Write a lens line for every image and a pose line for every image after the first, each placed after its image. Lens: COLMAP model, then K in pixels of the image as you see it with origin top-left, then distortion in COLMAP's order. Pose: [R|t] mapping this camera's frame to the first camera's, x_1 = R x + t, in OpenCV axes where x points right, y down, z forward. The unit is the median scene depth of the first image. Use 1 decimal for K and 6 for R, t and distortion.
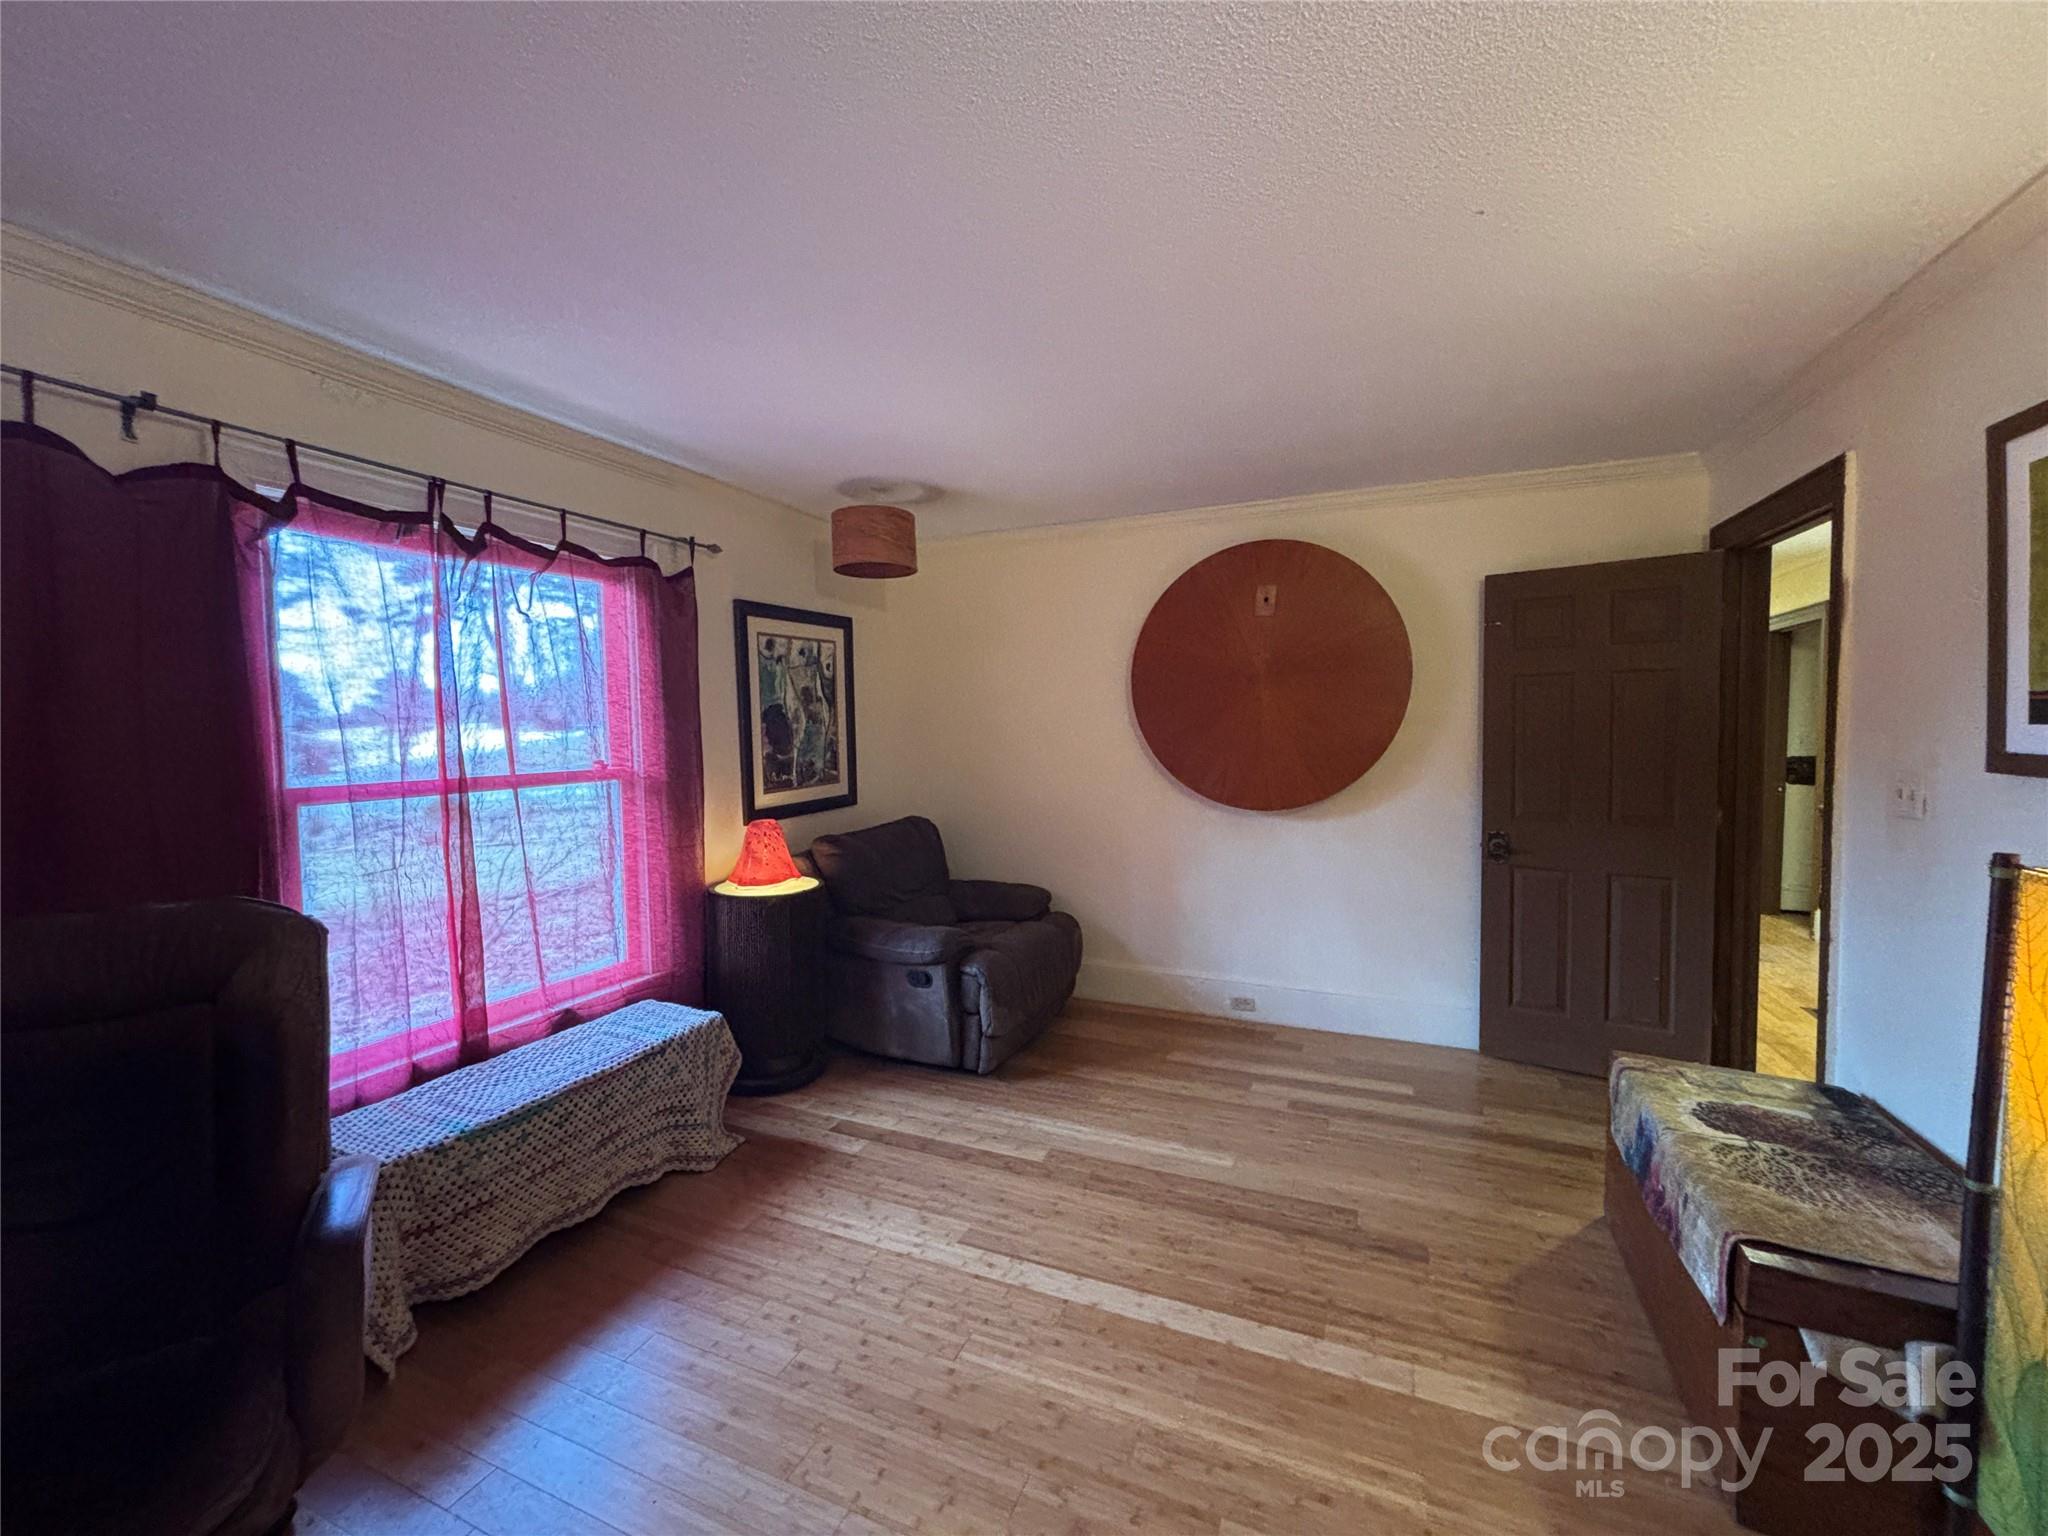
lens RADIAL K [[821.7, 0, 1020.5], [0, 821.7, 770.1], [0, 0, 1]] dist [-0.000795, 0.001148]
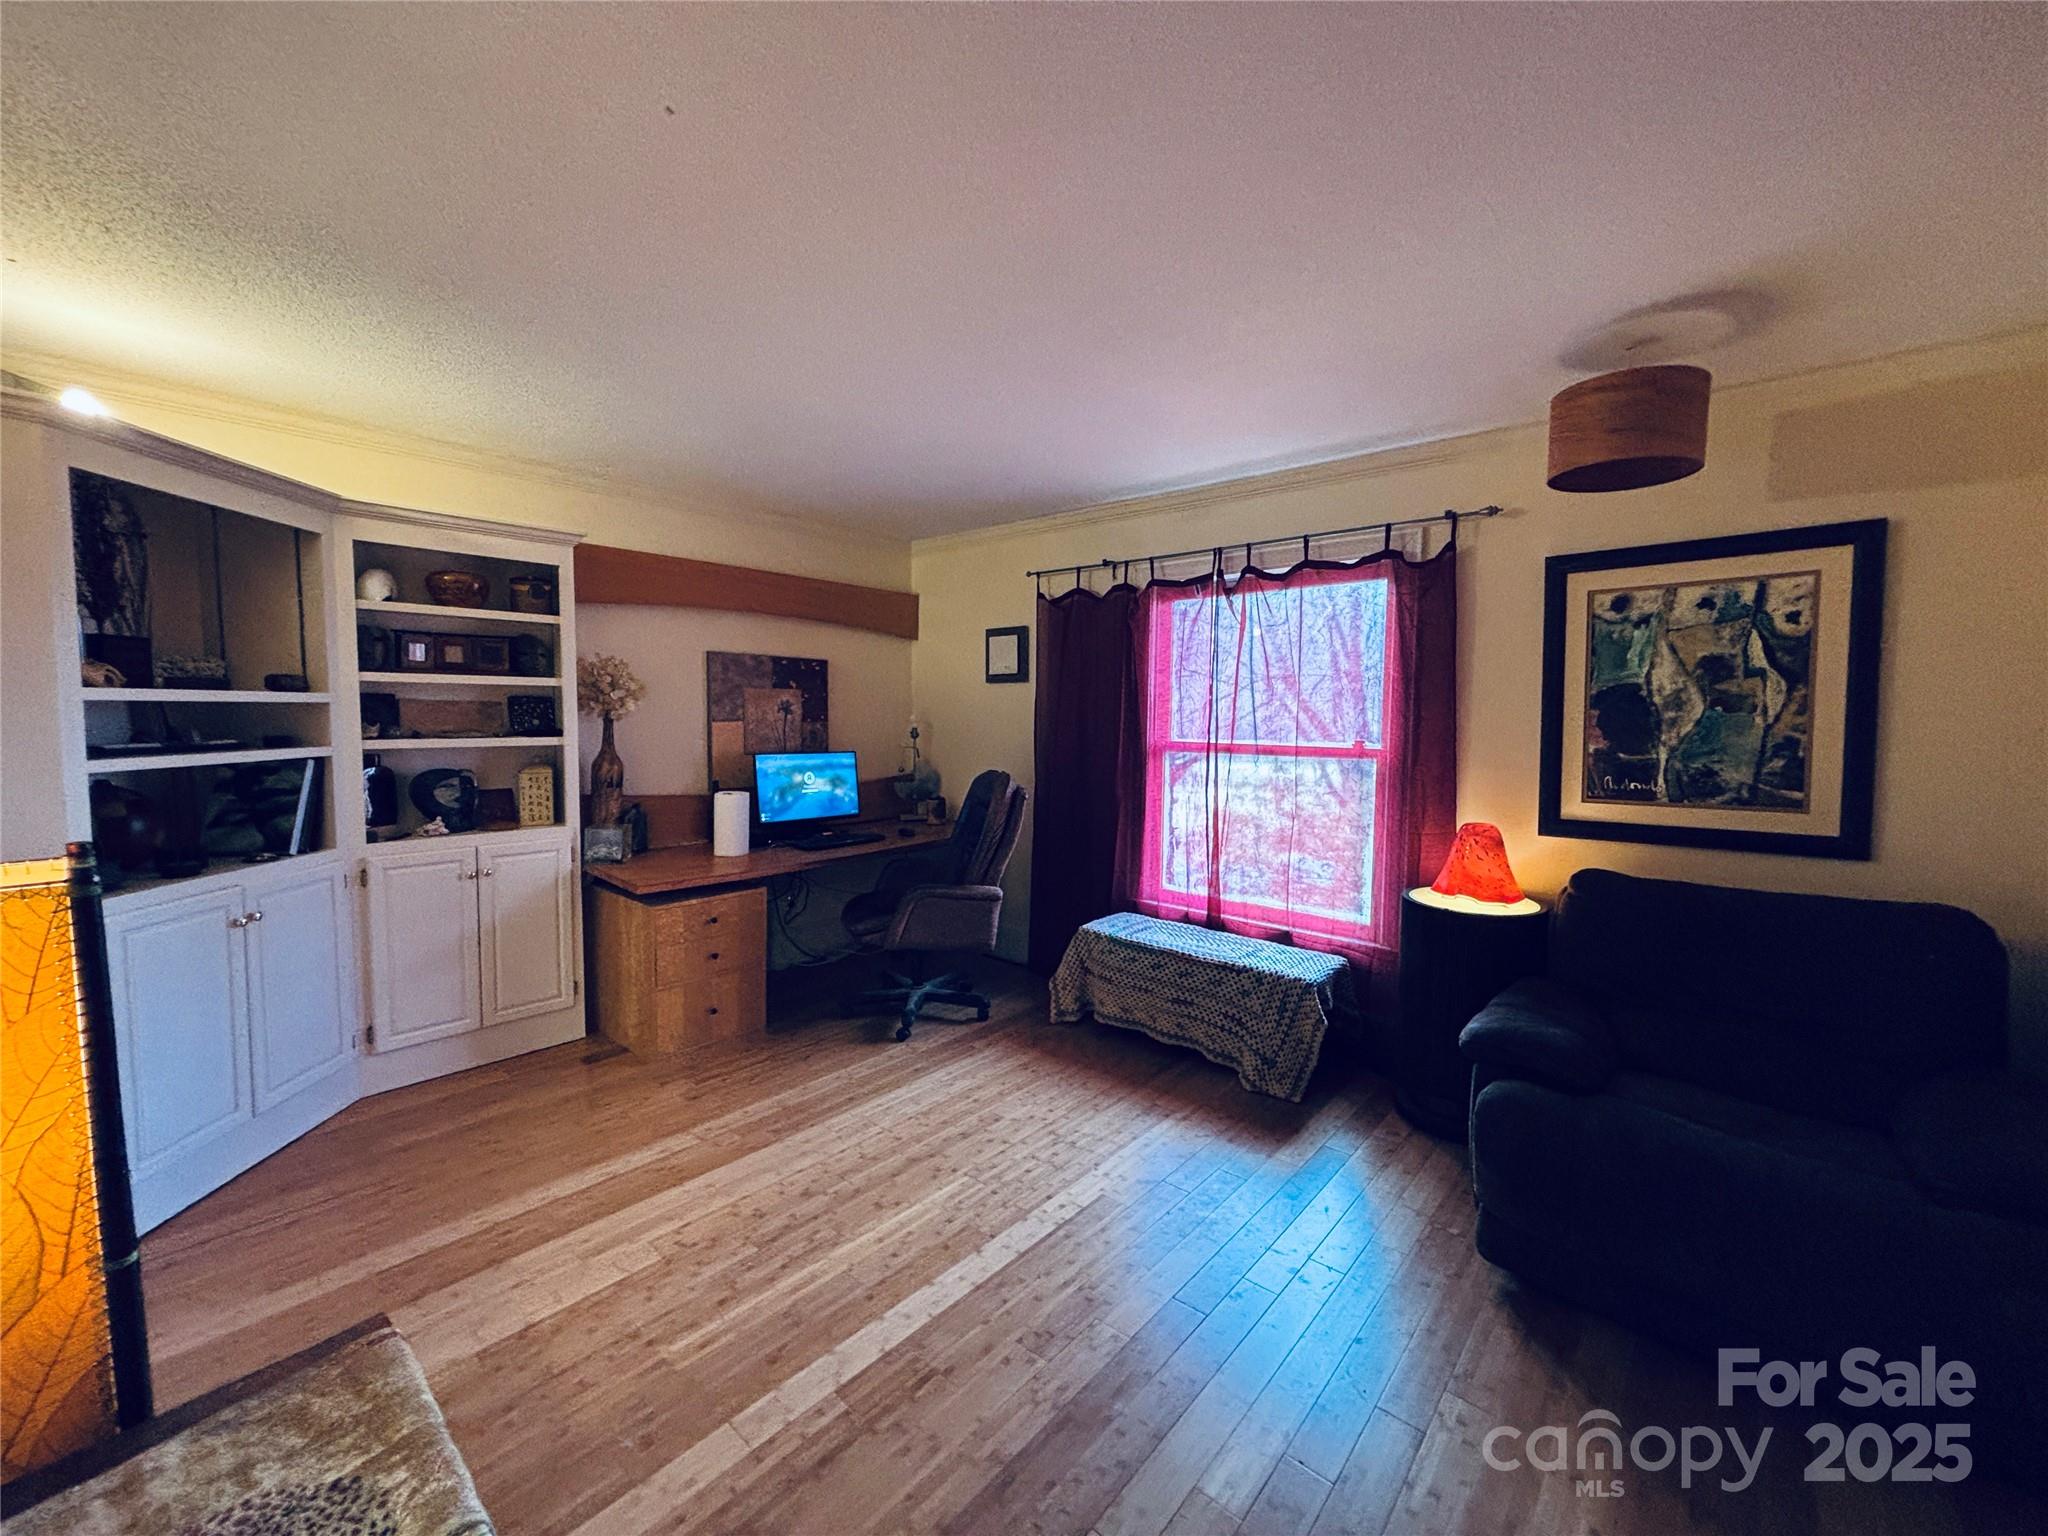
lens RADIAL K [[821.7, 0, 1022.5], [0, 821.7, 767.2], [0, 0, 1]] dist [-0.000795, 0.001148]
pose [[-0.302092, 0.073470, -0.950443, 0.761645], [-0.060702, 0.993520, 0.096094, -0.059489], [0.951344, 0.086723, -0.295674, 0.960159]]
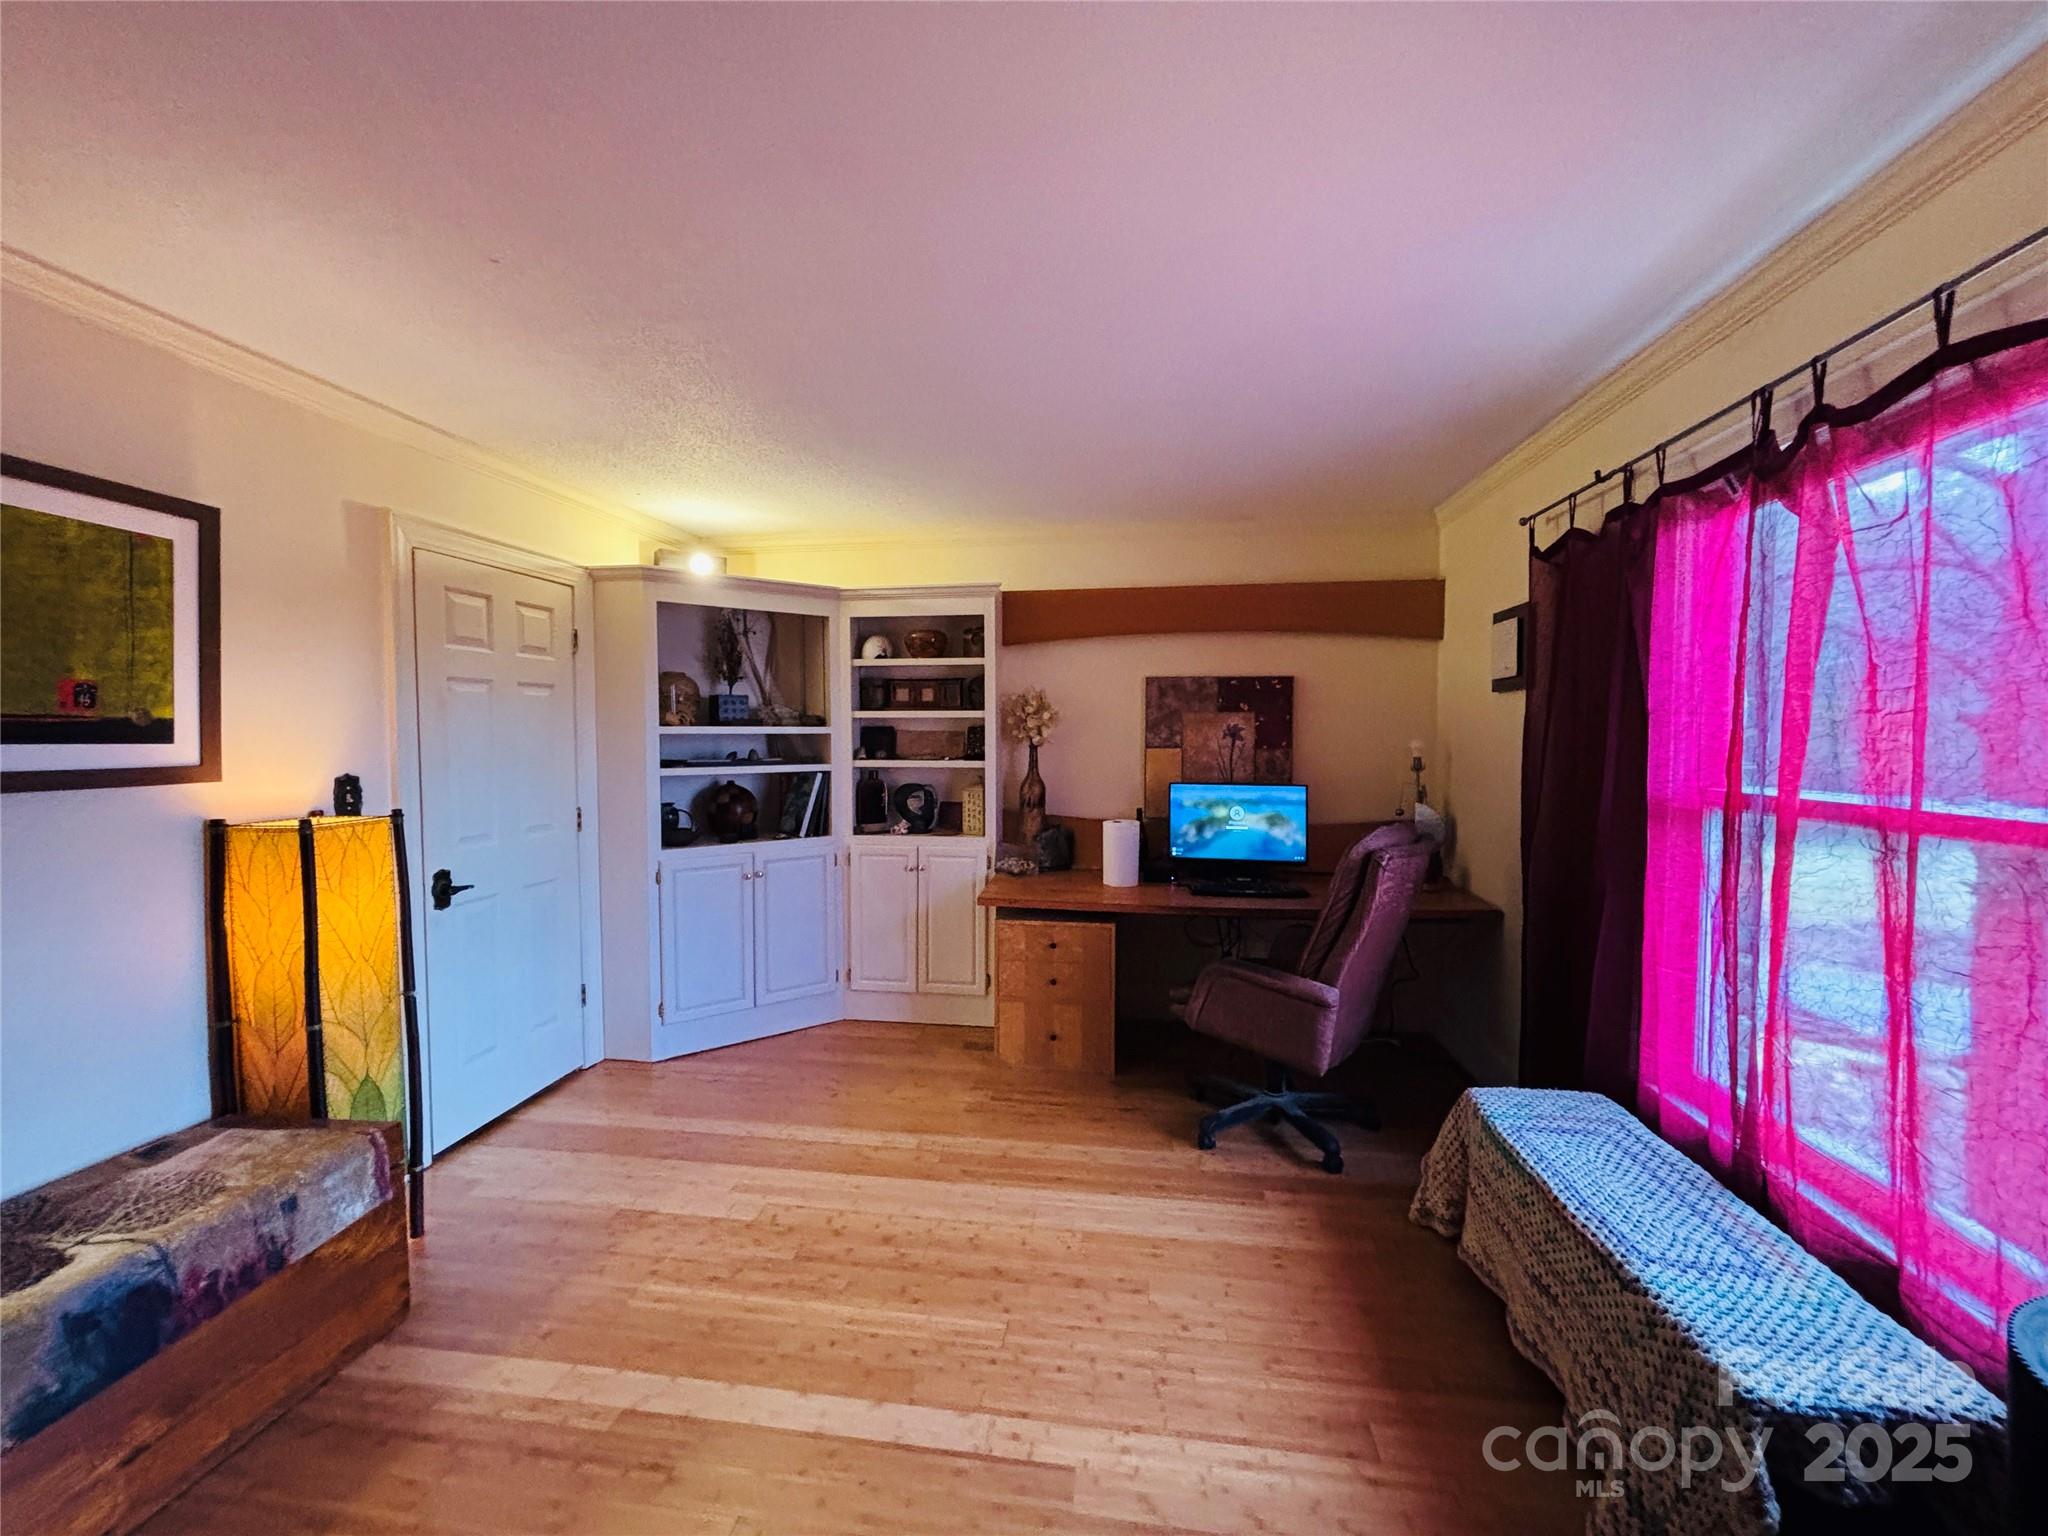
lens RADIAL K [[821.7, 0, 1021.2], [0, 821.7, 762.2], [0, 0, 1]] dist [-0.000795, 0.001148]
pose [[-0.965605, 0.022225, -0.259063, 0.111257], [-0.002040, 0.995662, 0.093021, -0.074685], [0.260006, 0.090350, -0.961371, 1.319290]]
